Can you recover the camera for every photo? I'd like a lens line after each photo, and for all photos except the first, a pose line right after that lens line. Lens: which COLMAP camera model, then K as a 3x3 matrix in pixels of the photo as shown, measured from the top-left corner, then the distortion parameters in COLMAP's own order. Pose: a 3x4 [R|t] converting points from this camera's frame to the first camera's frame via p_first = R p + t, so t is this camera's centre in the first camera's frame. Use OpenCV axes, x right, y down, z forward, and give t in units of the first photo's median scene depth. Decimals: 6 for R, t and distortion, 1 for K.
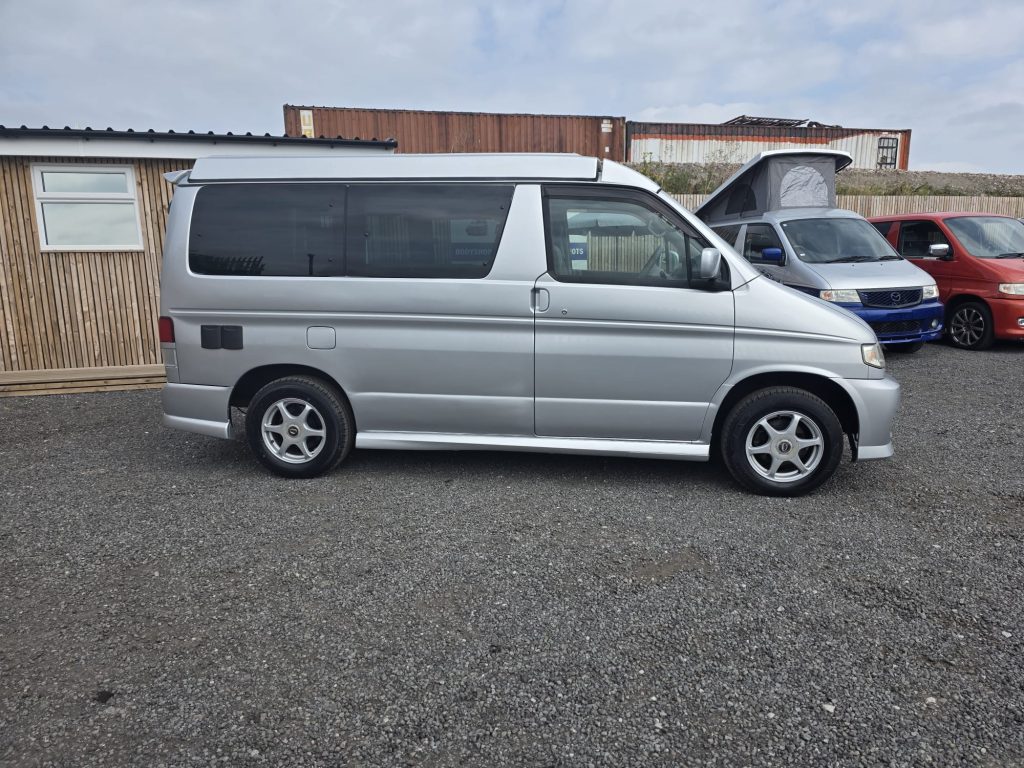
lens RADIAL K [[689.6, 0, 519.2], [0, 689.6, 383.4], [0, 0, 1]] dist [0.053968, -0.044000]
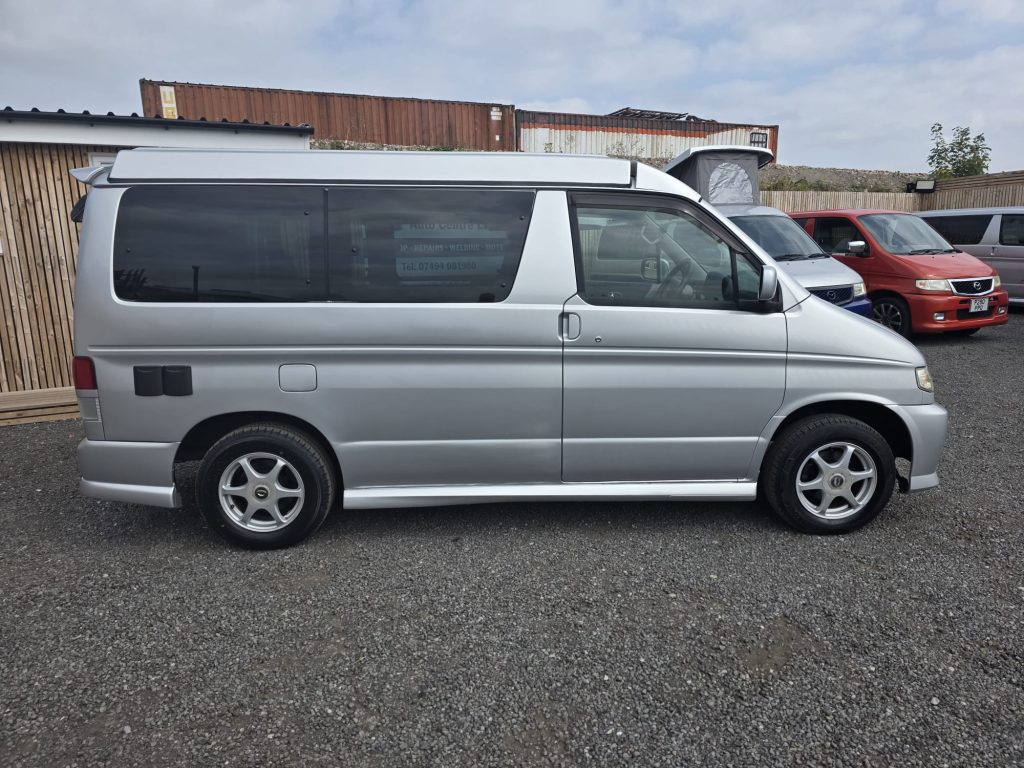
lens RADIAL K [[689.6, 0, 519.2], [0, 689.6, 383.4], [0, 0, 1]] dist [0.053968, -0.044000]
pose [[0.984623, -0.038747, 0.170341, -0.163089], [0.035702, 0.999144, 0.020905, -0.064343], [-0.171005, -0.014502, 0.985163, 0.154069]]
